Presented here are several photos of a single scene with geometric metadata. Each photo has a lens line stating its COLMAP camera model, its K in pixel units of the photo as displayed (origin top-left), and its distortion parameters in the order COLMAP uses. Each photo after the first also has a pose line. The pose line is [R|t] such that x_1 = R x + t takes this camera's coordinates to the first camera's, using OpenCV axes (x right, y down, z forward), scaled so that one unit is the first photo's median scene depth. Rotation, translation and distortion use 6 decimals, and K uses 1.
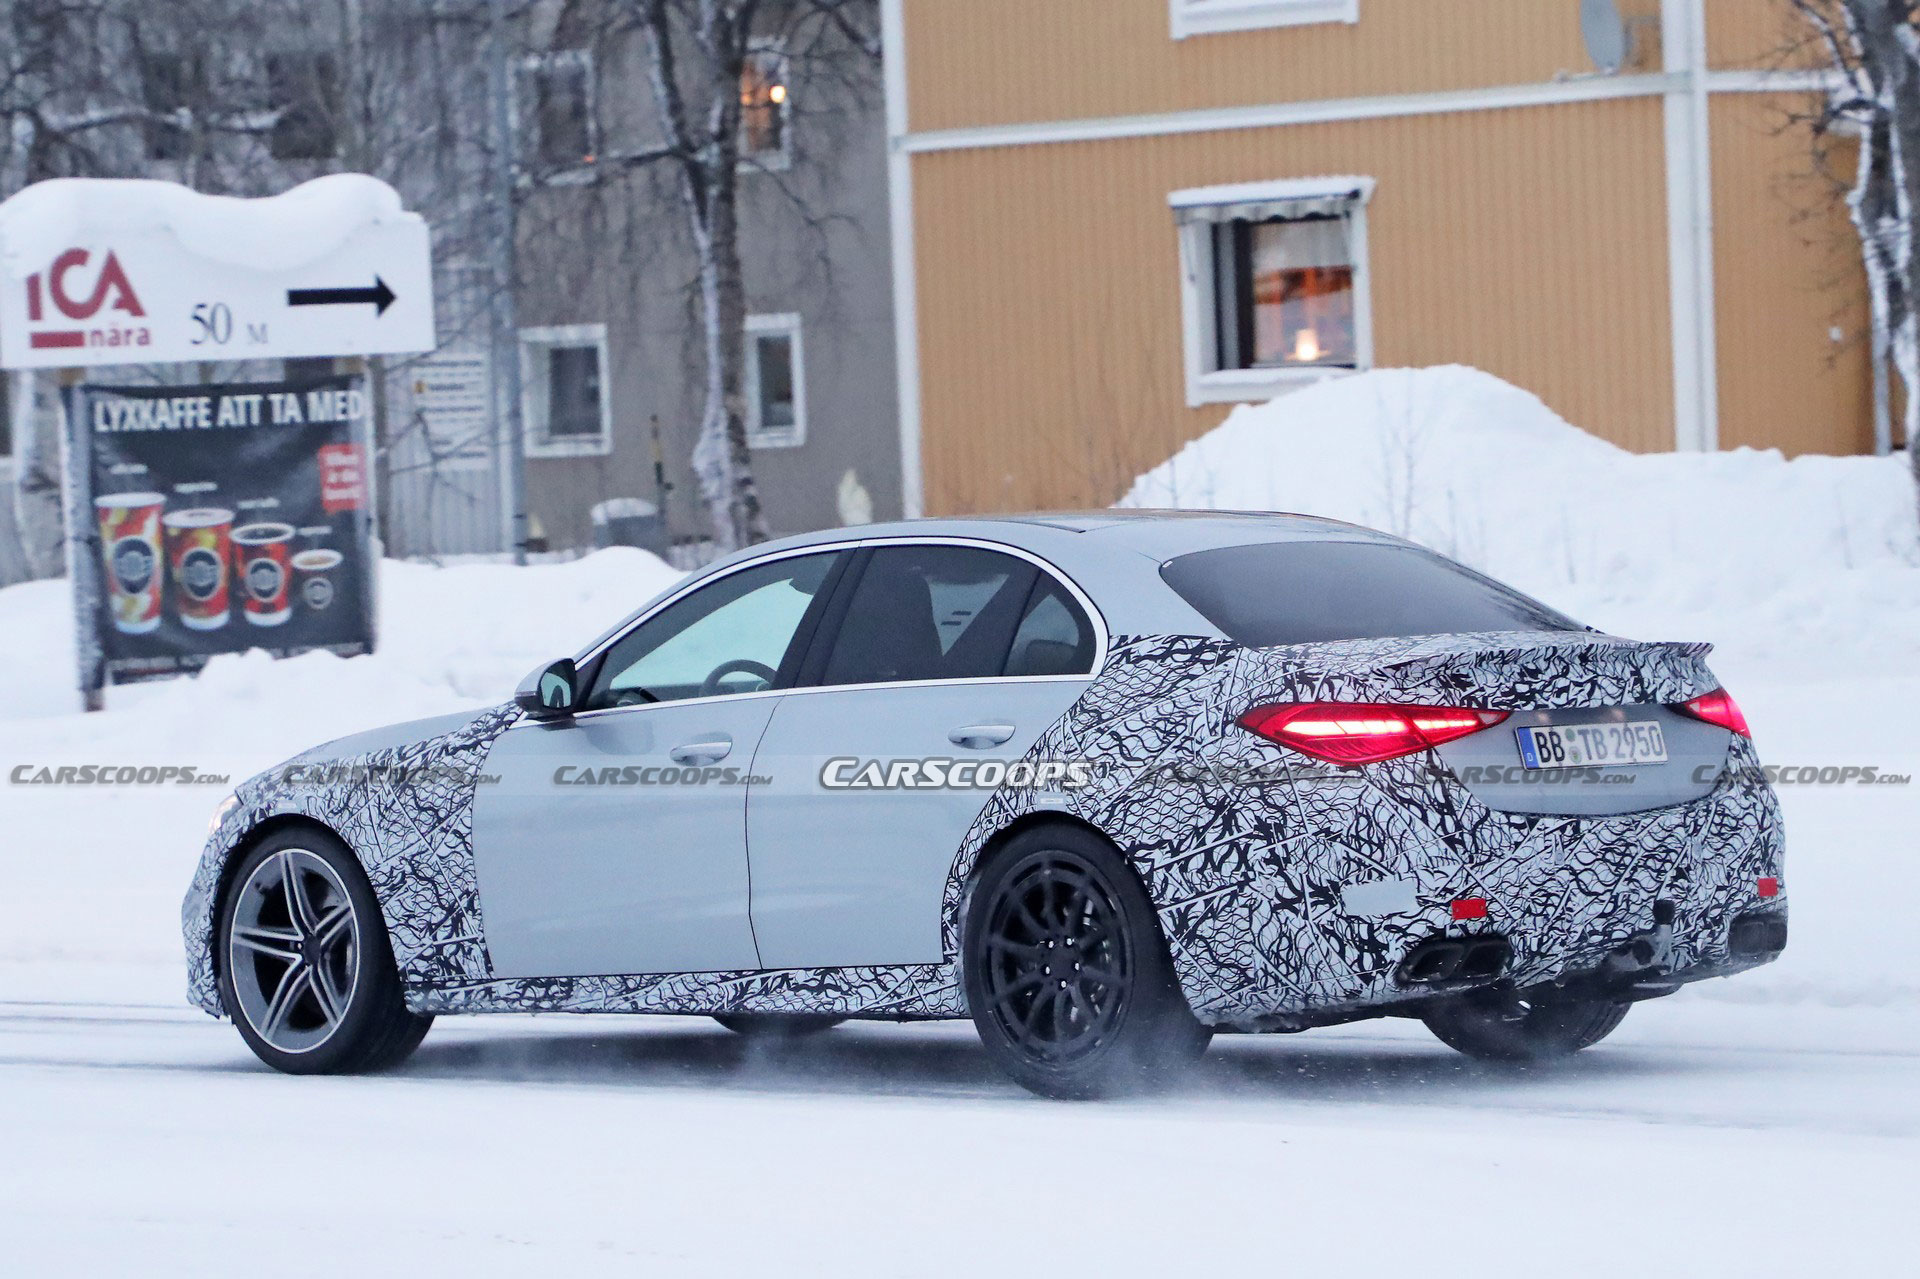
lens RADIAL K [[7176.3, 0, 903.0], [0, 7176.3, 686.6], [0, 0, 1]] dist [0.668115, 2.289533]
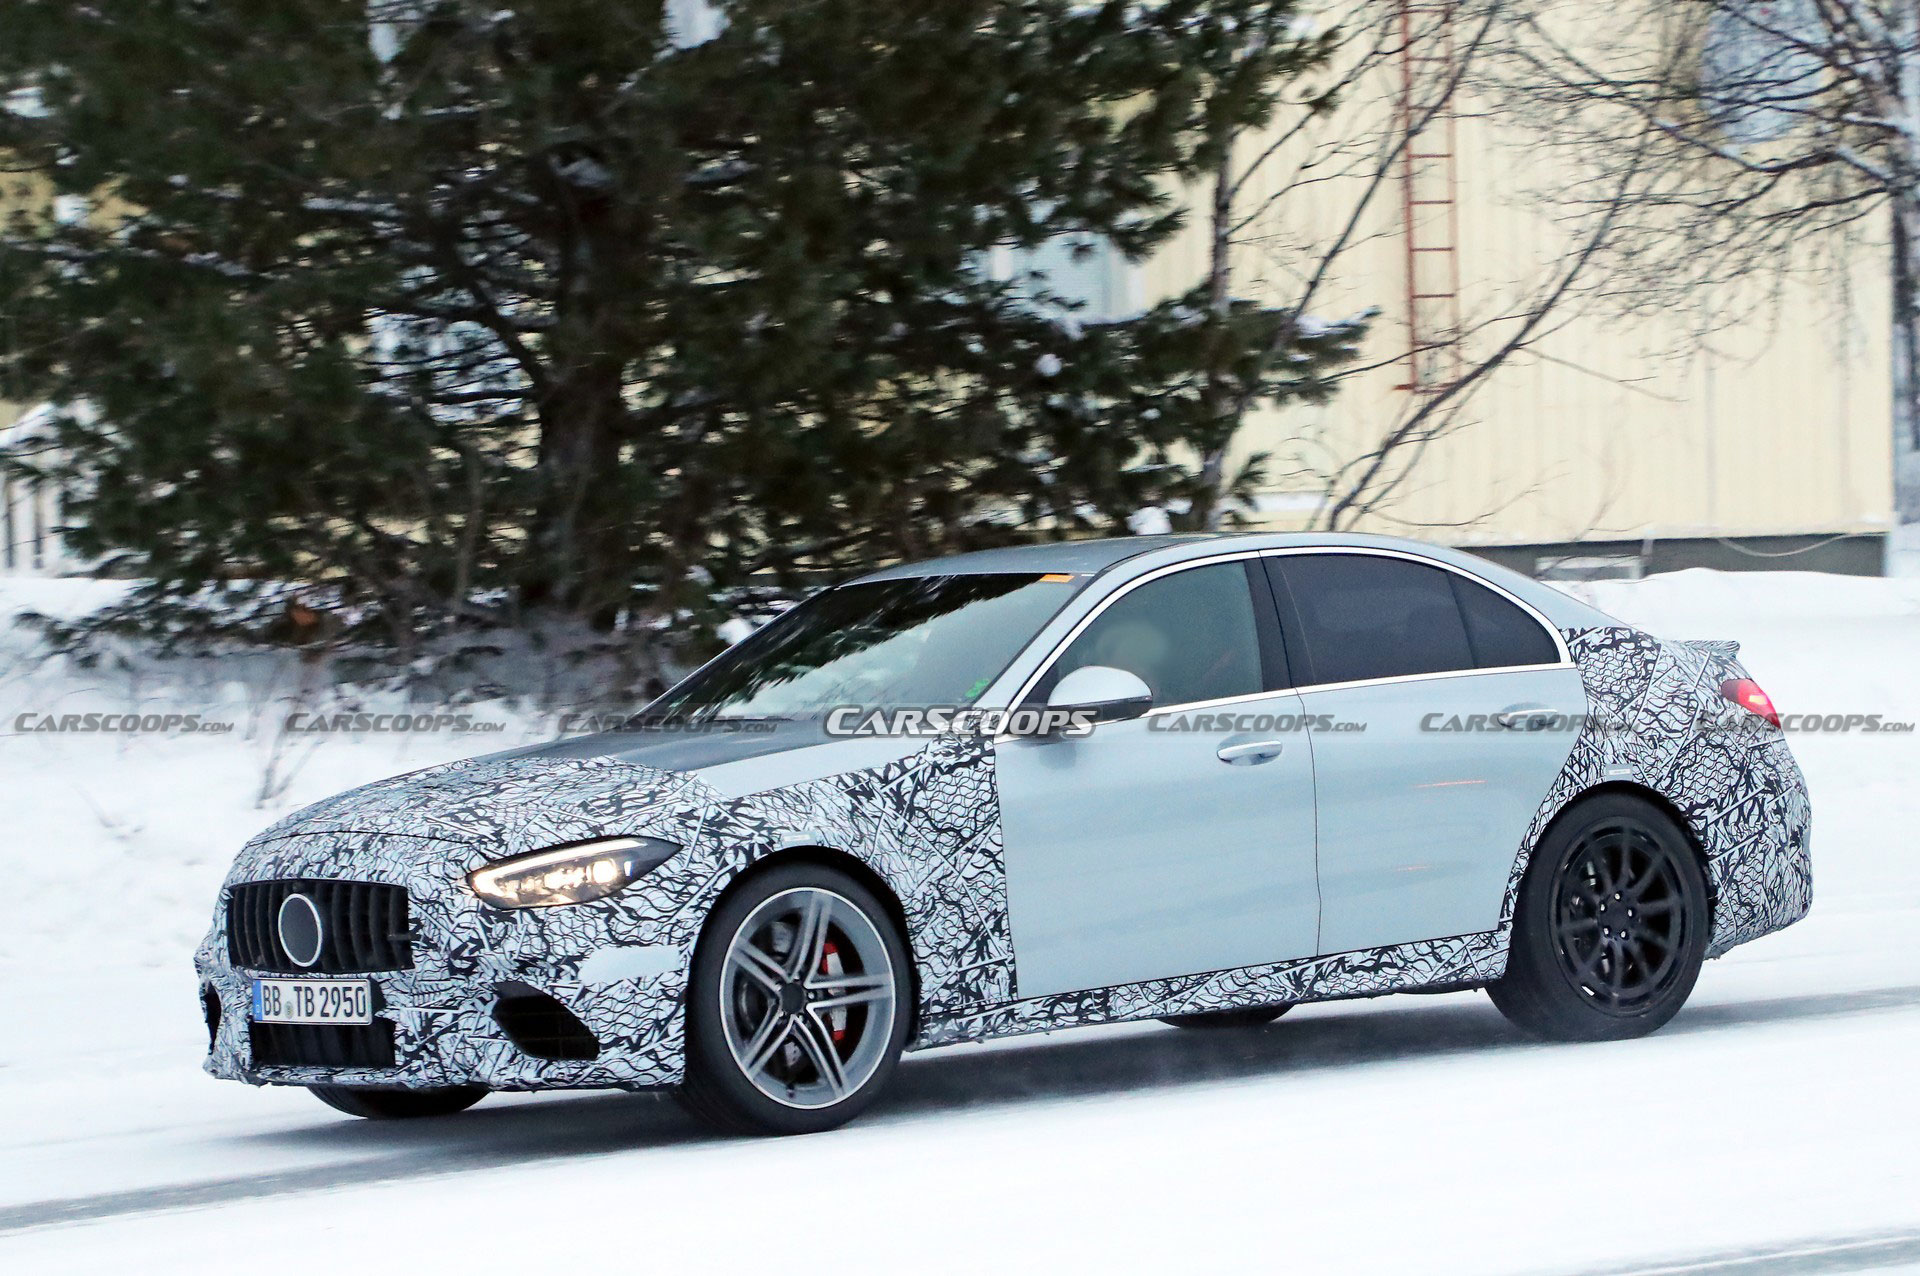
lens RADIAL K [[7176.3, 0, 903.0], [0, 7176.3, 685.1], [0, 0, 1]] dist [0.668115, 2.289533]
pose [[0.079780, 0.014643, 0.996705, -1.026652], [0.060567, 0.997973, -0.019510, 0.016215], [-0.994971, 0.061924, 0.078731, 0.939056]]
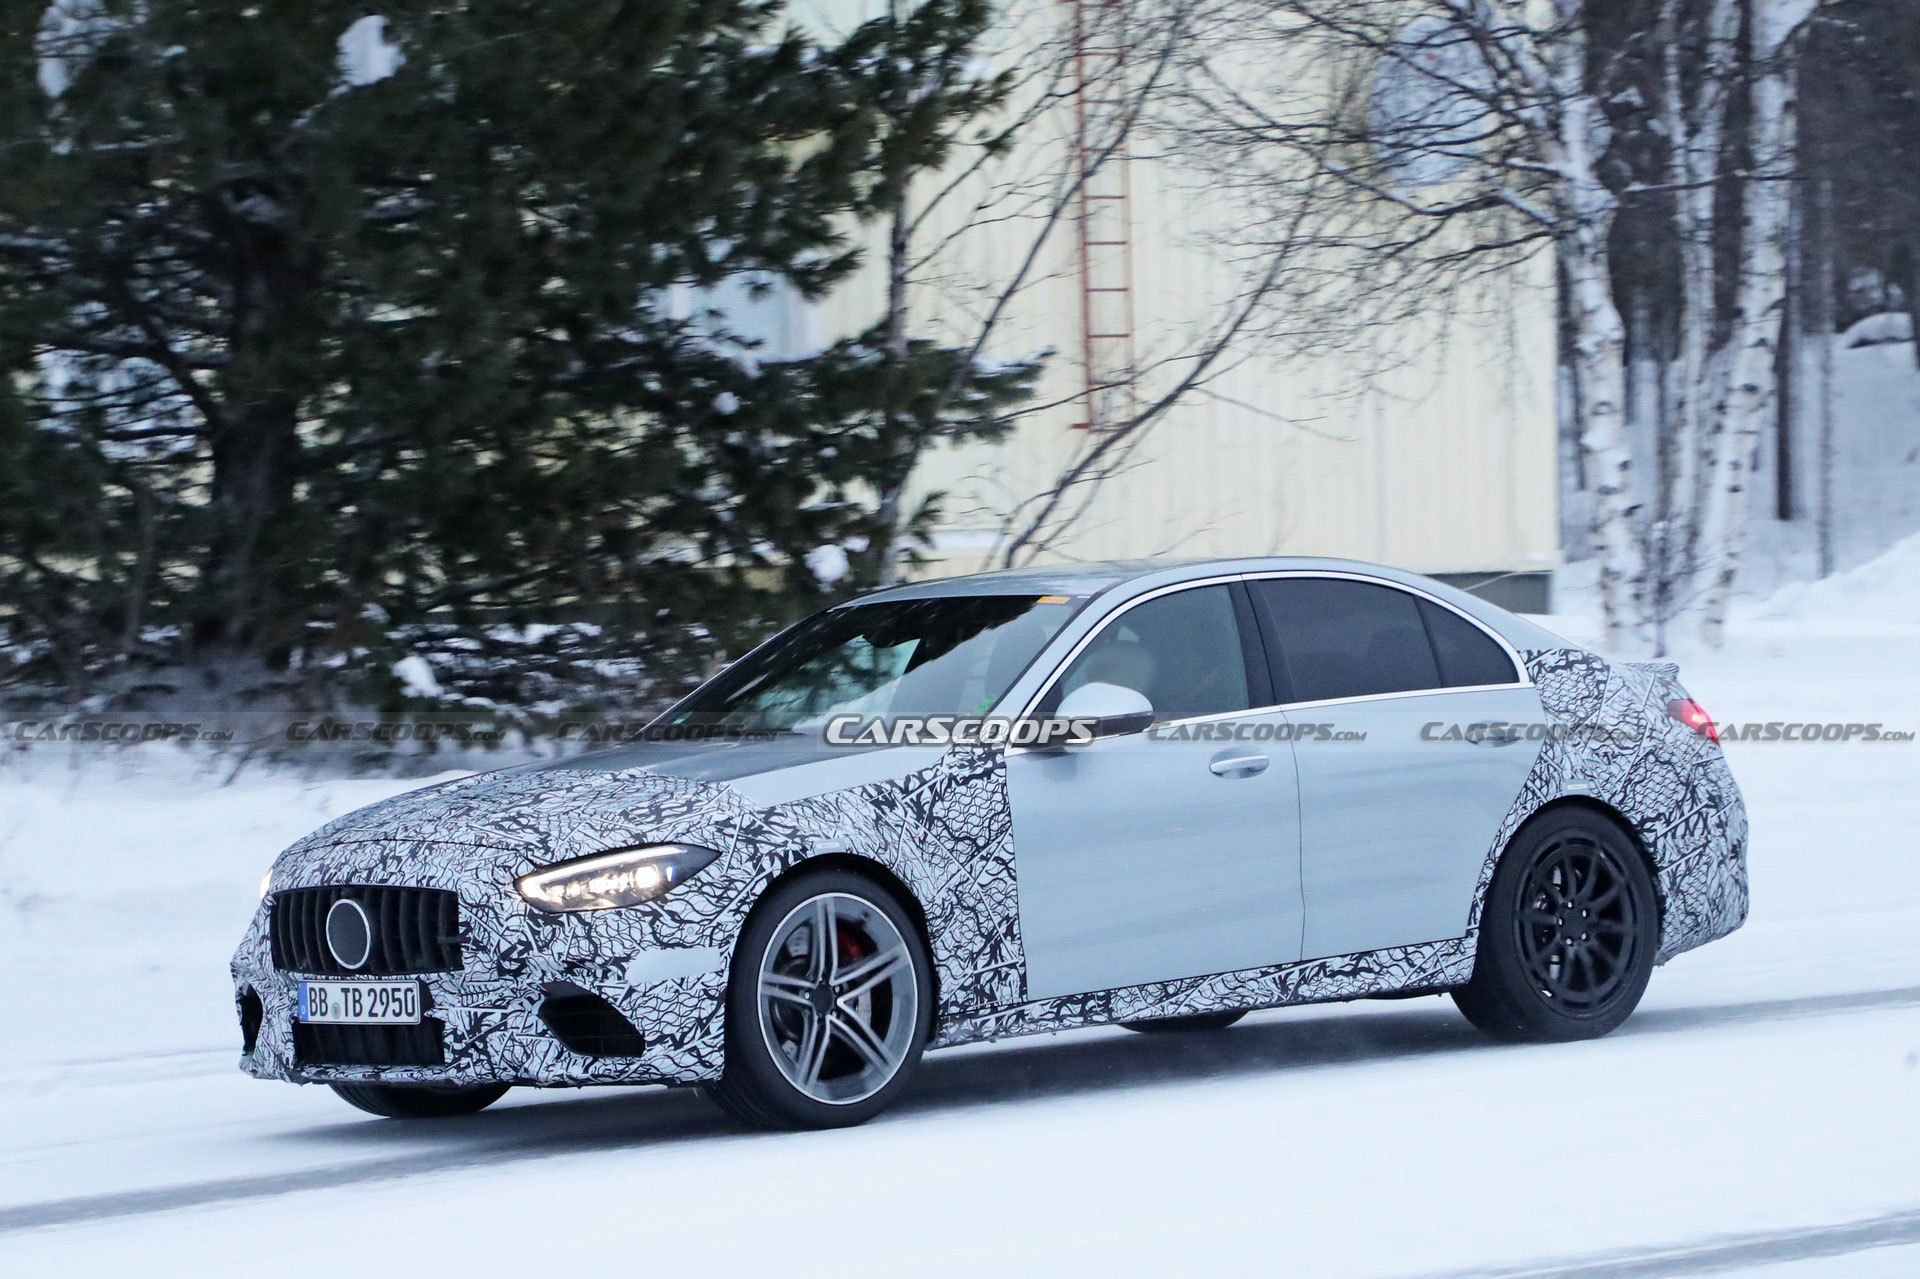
lens RADIAL K [[7176.3, 0, 903.0], [0, 7176.3, 686.6], [0, 0, 1]] dist [0.668115, 2.289533]
pose [[0.031492, 0.021340, 0.999276, -1.075066], [0.060056, 0.997925, -0.023204, 0.018747], [-0.997698, 0.060743, 0.030145, 0.986940]]
